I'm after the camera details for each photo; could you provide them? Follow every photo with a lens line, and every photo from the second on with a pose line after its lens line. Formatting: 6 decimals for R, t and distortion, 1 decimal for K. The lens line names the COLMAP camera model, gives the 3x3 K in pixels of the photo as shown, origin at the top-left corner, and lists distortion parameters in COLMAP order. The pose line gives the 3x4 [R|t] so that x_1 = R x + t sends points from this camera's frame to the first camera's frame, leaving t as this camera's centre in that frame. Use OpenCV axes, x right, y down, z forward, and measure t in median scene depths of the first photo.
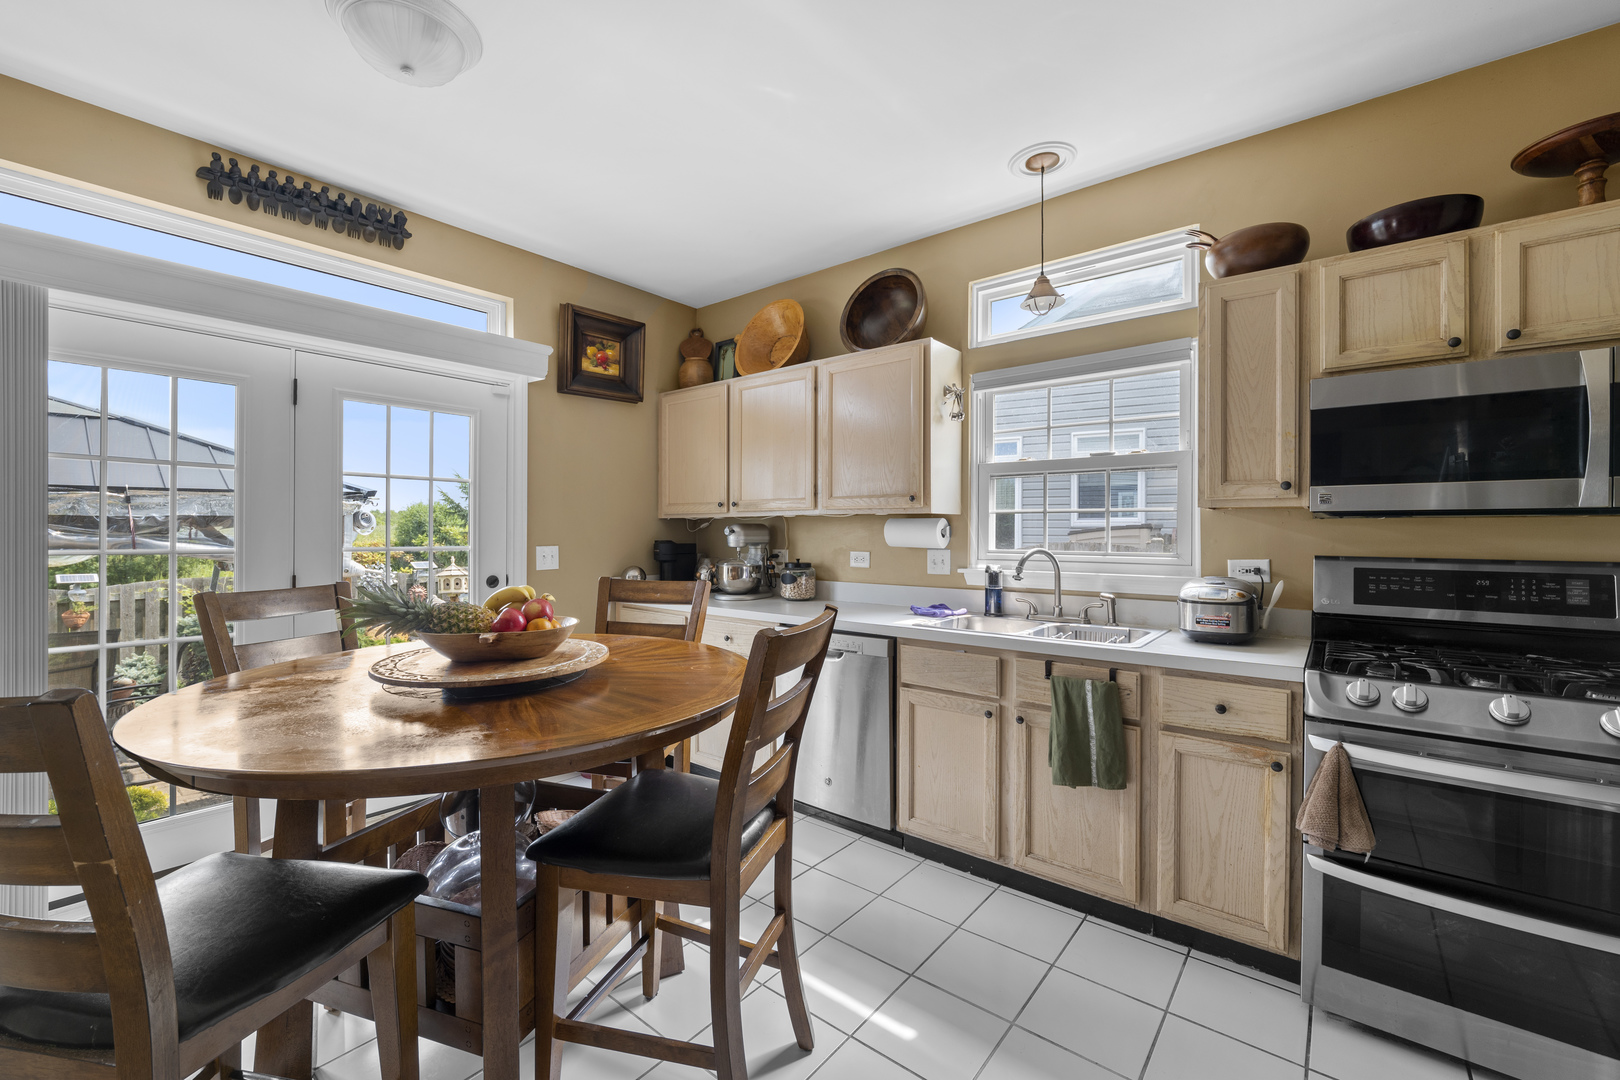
lens RADIAL K [[653.9, 0, 806.0], [0, 653.9, 531.5], [0, 0, 1]] dist [-0.013184, 0.000941]
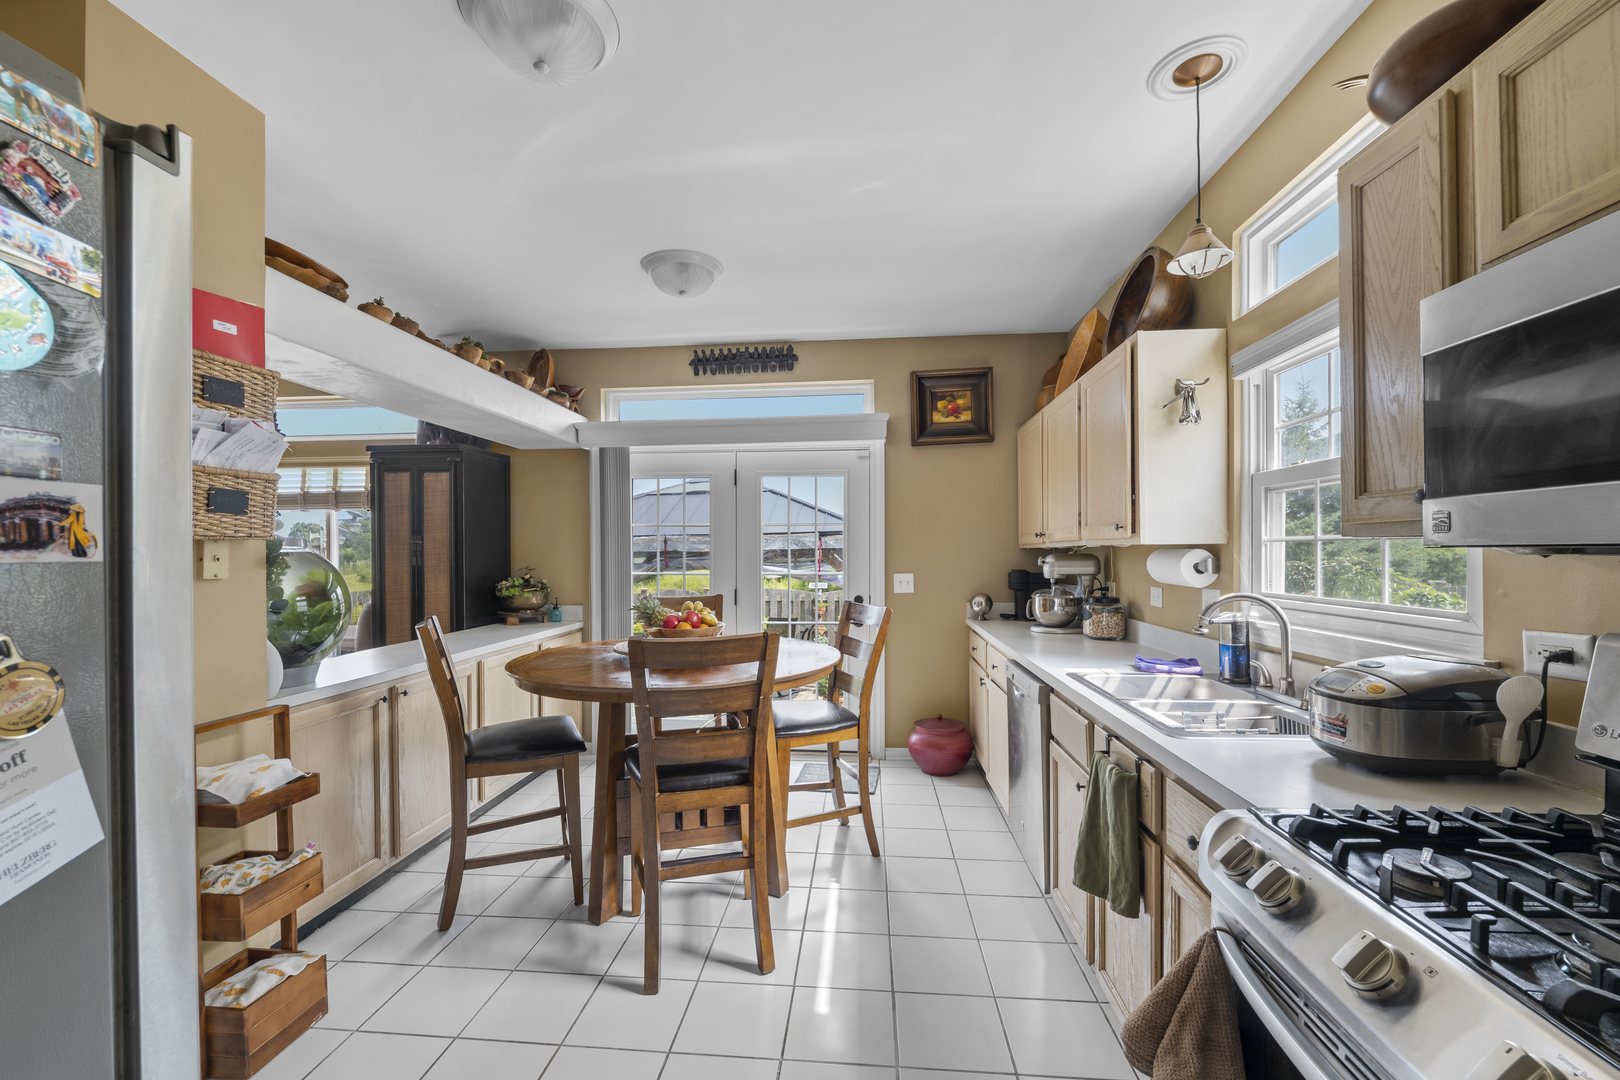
lens RADIAL K [[653.9, 0, 804.2], [0, 653.9, 553.4], [0, 0, 1]] dist [-0.013184, 0.000941]
pose [[0.571215, -0.005343, -0.820783, 0.850067], [0.007024, 0.999974, -0.001620, -0.024907], [0.820771, -0.004840, 0.571237, 0.251670]]
